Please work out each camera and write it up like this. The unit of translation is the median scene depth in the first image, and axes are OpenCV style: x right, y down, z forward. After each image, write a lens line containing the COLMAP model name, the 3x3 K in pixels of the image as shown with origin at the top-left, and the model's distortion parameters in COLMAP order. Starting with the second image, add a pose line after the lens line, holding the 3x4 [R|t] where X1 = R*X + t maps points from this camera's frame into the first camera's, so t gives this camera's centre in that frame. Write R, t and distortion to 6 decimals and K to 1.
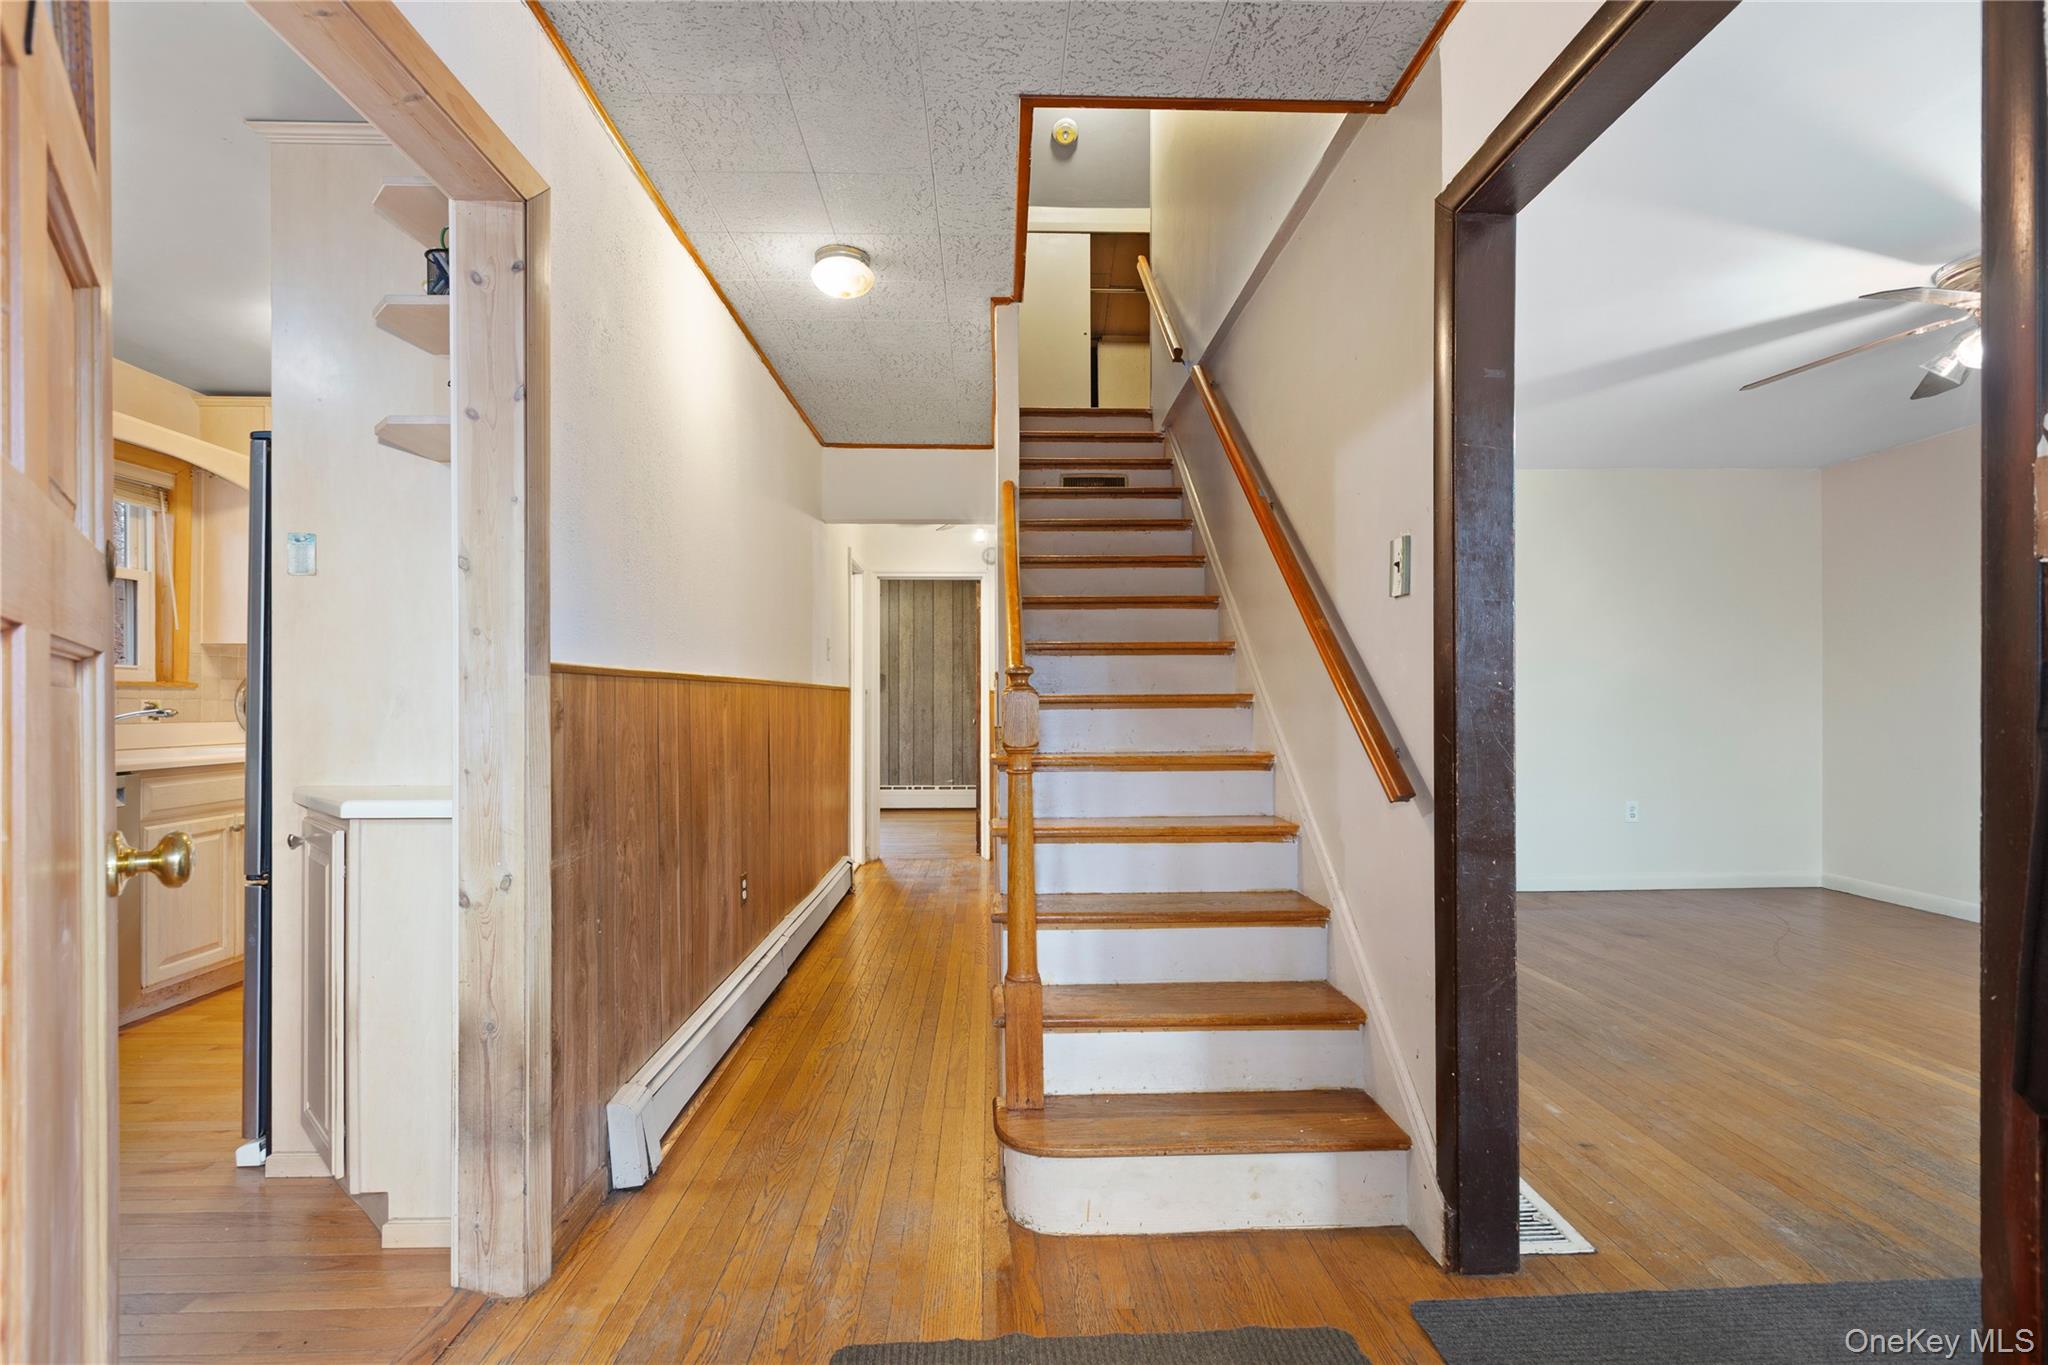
lens RADIAL K [[956.6, 0, 1024.0], [0, 956.6, 705.8], [0, 0, 1]] dist [0.000957, 0.000612]
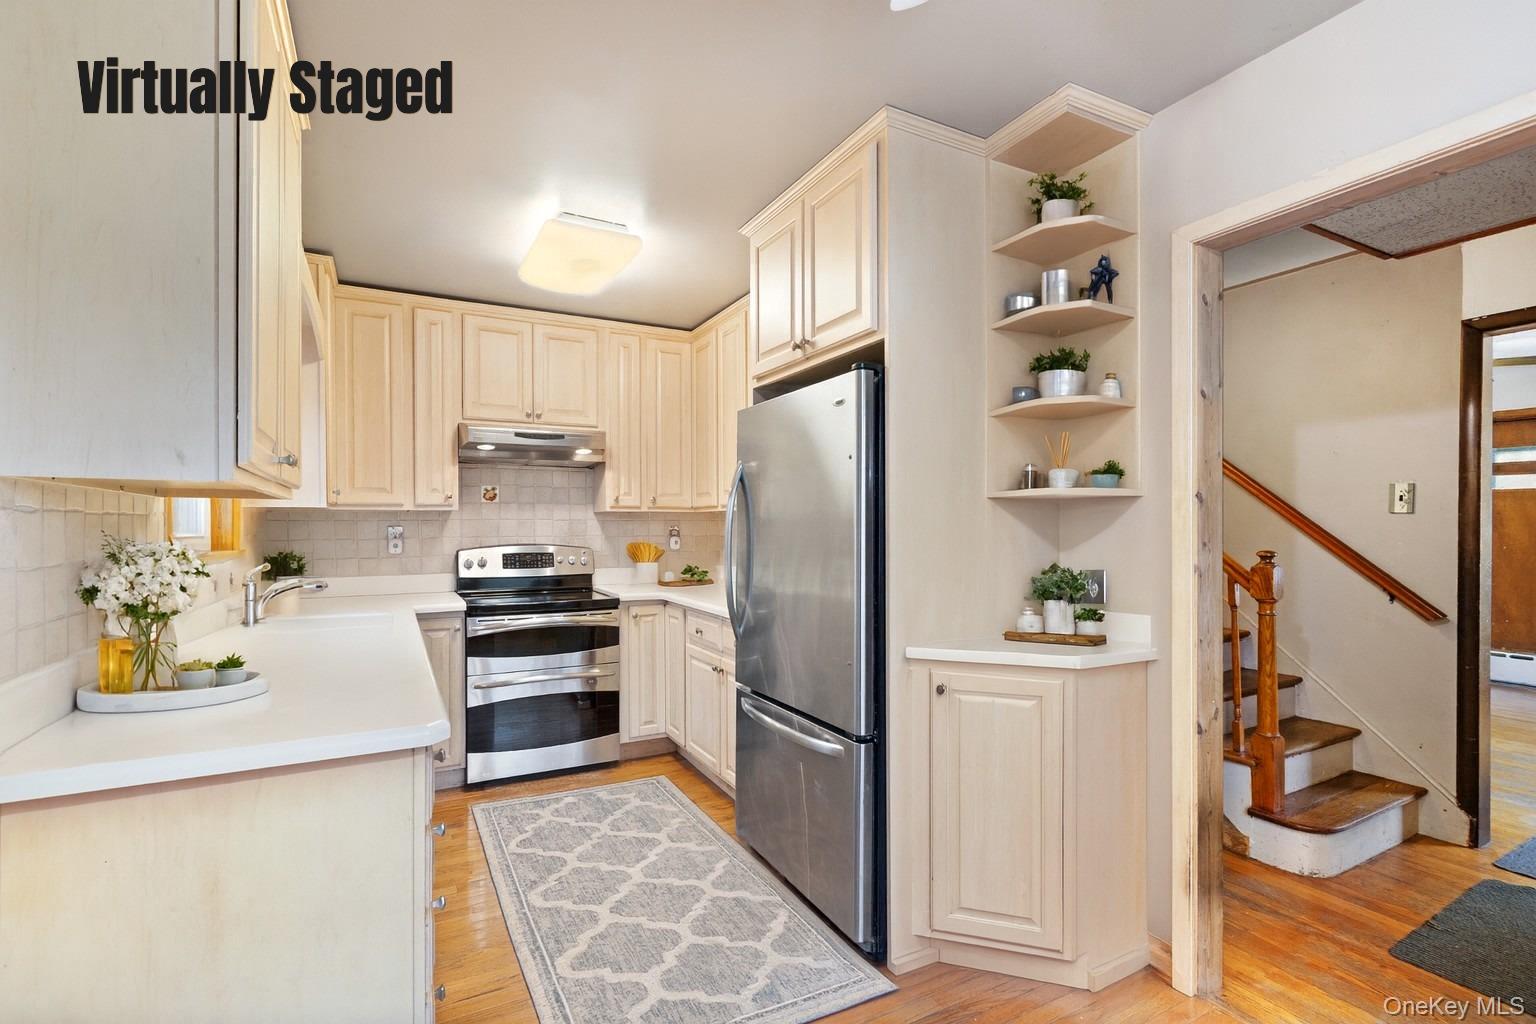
lens RADIAL K [[717.5, 0, 768.0], [0, 717.5, 529.5], [0, 0, 1]] dist [0.000957, 0.000612]
pose [[0.900445, -0.000436, 0.434969, -1.621020], [-0.003928, 0.999951, 0.009133, -0.105934], [-0.434952, -0.009933, 0.900399, 0.299896]]
